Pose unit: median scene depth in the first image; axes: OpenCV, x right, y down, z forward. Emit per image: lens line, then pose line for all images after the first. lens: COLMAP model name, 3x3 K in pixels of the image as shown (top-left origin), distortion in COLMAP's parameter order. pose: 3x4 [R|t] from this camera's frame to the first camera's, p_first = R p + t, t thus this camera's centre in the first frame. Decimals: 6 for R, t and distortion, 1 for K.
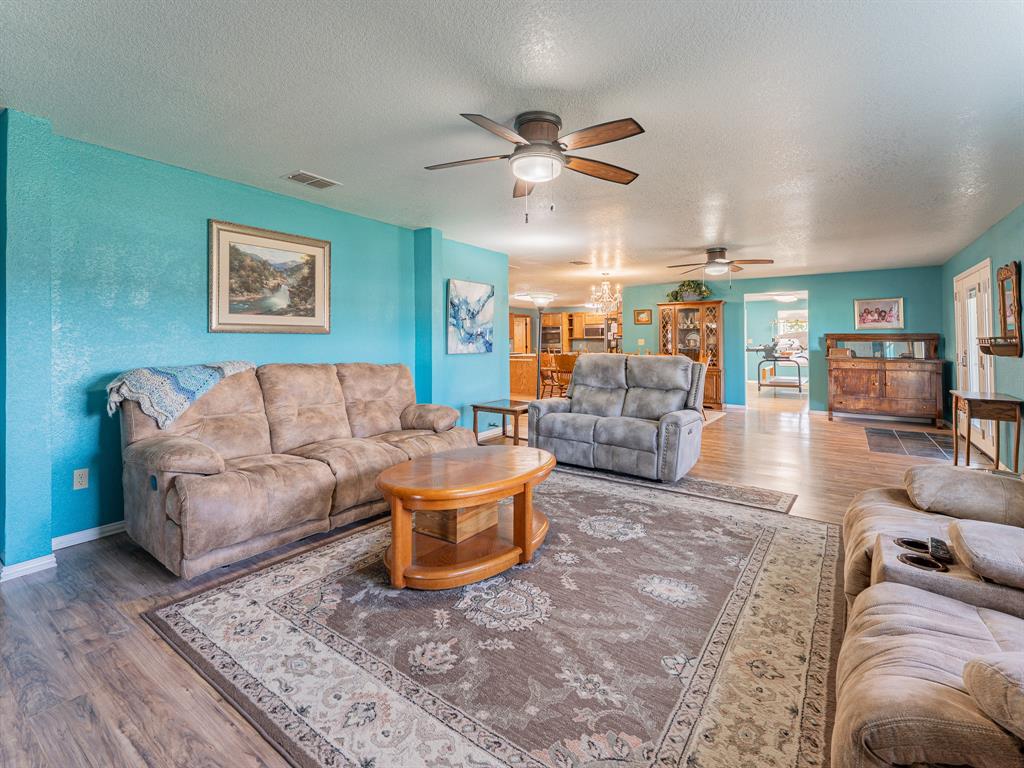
lens RADIAL K [[467.8, 0, 493.9], [0, 467.8, 338.1], [0, 0, 1]] dist [0.001764, -0.000689]
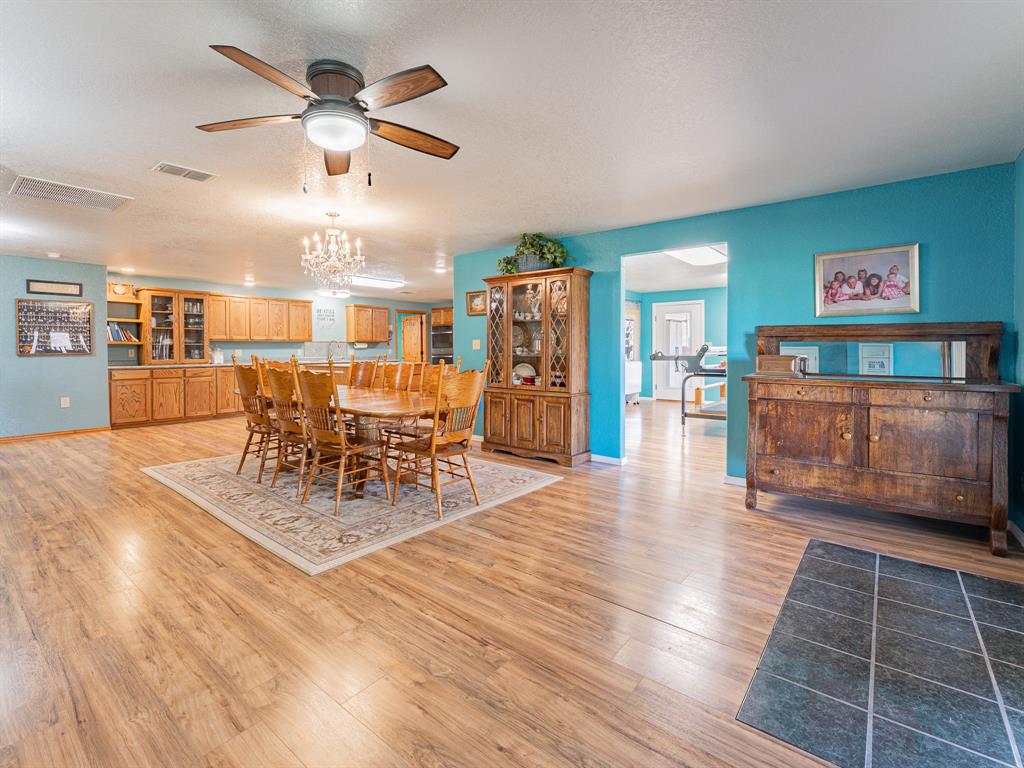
lens RADIAL K [[467.8, 0, 482.4], [0, 467.8, 357.3], [0, 0, 1]] dist [0.001764, -0.000689]
pose [[0.997995, 0.000855, -0.063292, 0.481374], [0.001027, 0.999558, 0.029701, 0.009617], [0.063289, -0.029707, 0.997553, 0.518427]]
